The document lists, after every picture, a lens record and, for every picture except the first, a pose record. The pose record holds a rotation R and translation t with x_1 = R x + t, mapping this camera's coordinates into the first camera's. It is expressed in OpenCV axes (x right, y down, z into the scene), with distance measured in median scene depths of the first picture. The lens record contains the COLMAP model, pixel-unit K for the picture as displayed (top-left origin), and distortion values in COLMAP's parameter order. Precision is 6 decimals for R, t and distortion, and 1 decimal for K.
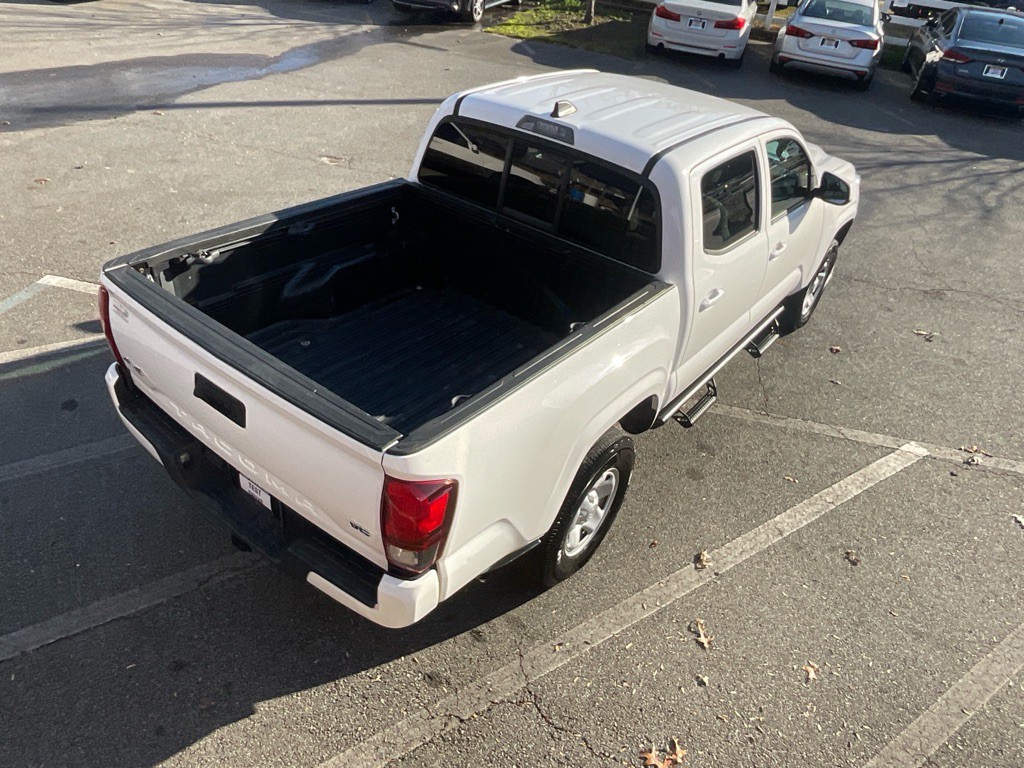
lens RADIAL K [[734.7, 0, 512.0], [0, 734.7, 384.0], [0, 0, 1]] dist [0.001202, 0.000984]
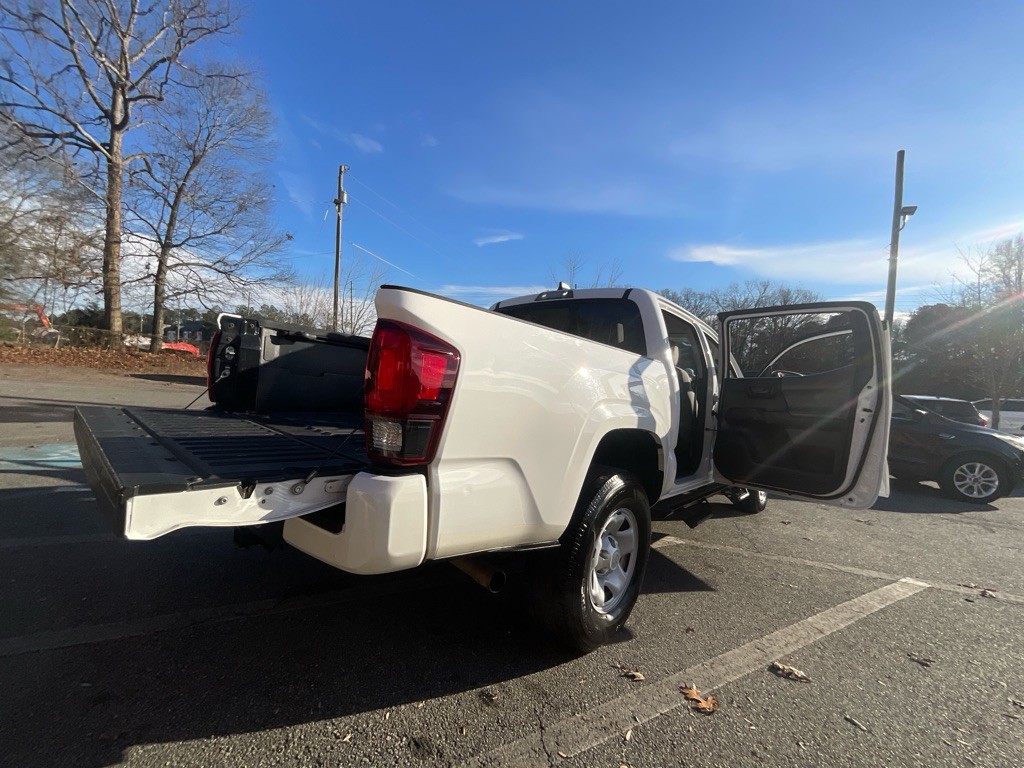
lens RADIAL K [[417.3, 0, 512.0], [0, 417.3, 384.0], [0, 0, 1]] dist [-0.000388, 0.000816]
pose [[0.997138, -0.019432, -0.073069, 0.019271], [-0.026623, 0.814284, -0.579855, 0.323777], [0.070767, 0.580141, 0.811436, 0.430713]]
